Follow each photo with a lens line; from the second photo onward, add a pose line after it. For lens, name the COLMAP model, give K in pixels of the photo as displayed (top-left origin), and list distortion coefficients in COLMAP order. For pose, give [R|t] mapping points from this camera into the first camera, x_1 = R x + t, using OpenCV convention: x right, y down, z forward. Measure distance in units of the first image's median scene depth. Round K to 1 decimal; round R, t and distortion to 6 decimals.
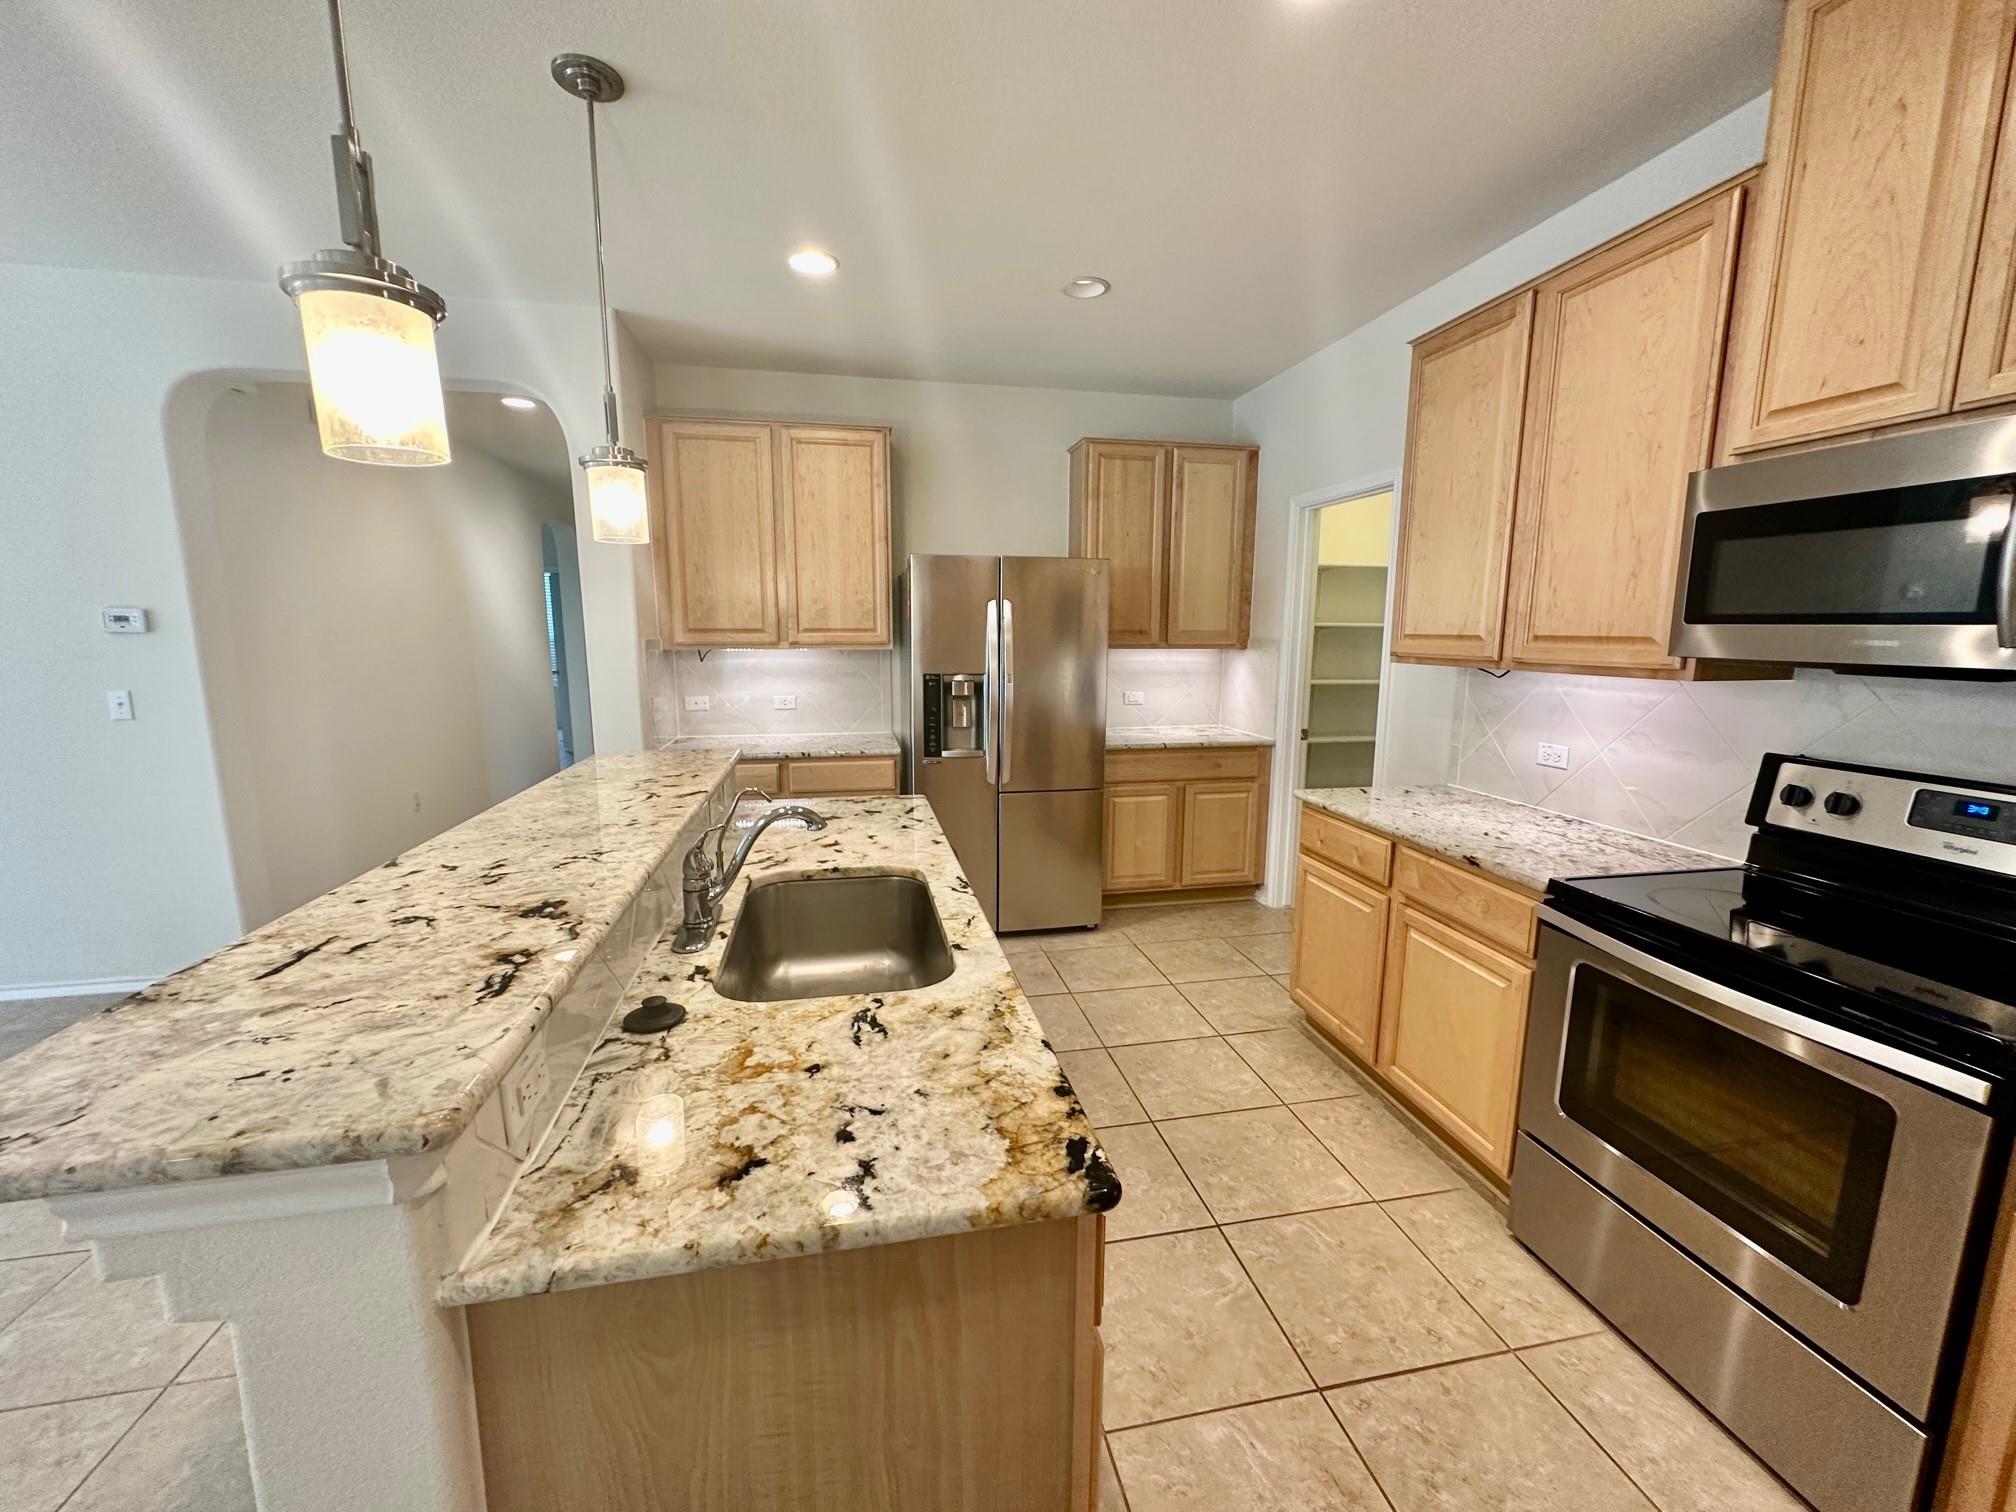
lens RADIAL K [[808.4, 0, 1005.3], [0, 808.4, 755.7], [0, 0, 1]] dist [-0.001276, 0.000273]
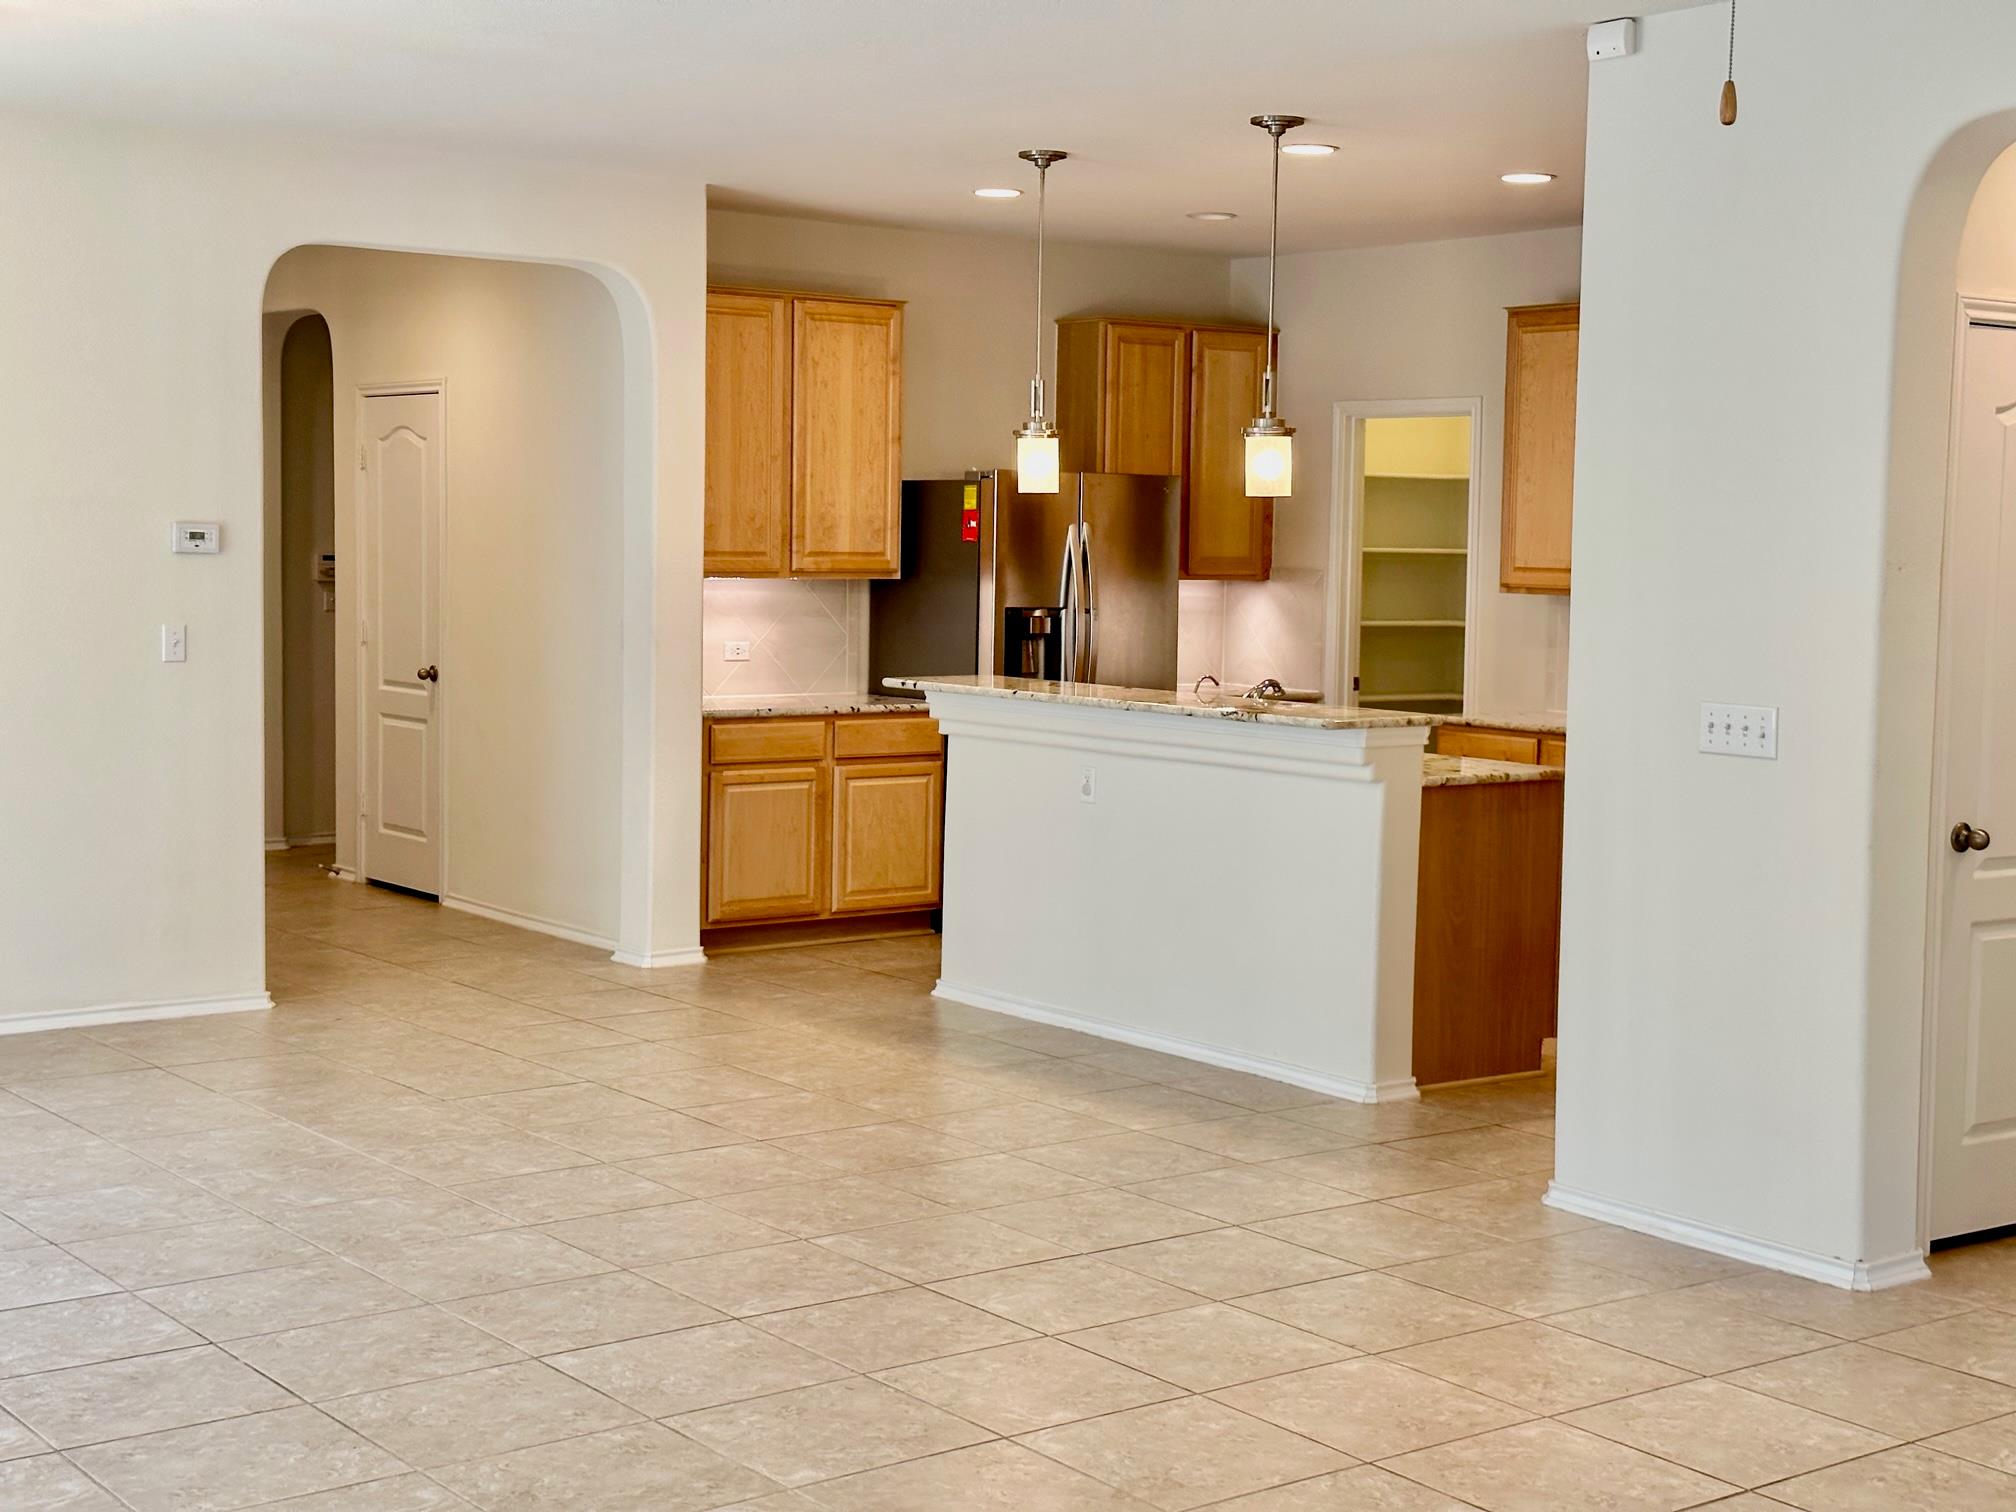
lens RADIAL K [[2807.3, 0, 1025.8], [0, 2807.3, 717.7], [0, 0, 1]] dist [0.137512, -0.061621]
pose [[0.897043, -0.017374, 0.441602, -2.180192], [0.053865, 0.996076, -0.070229, 0.347598], [-0.438649, 0.086785, 0.894458, -2.567279]]
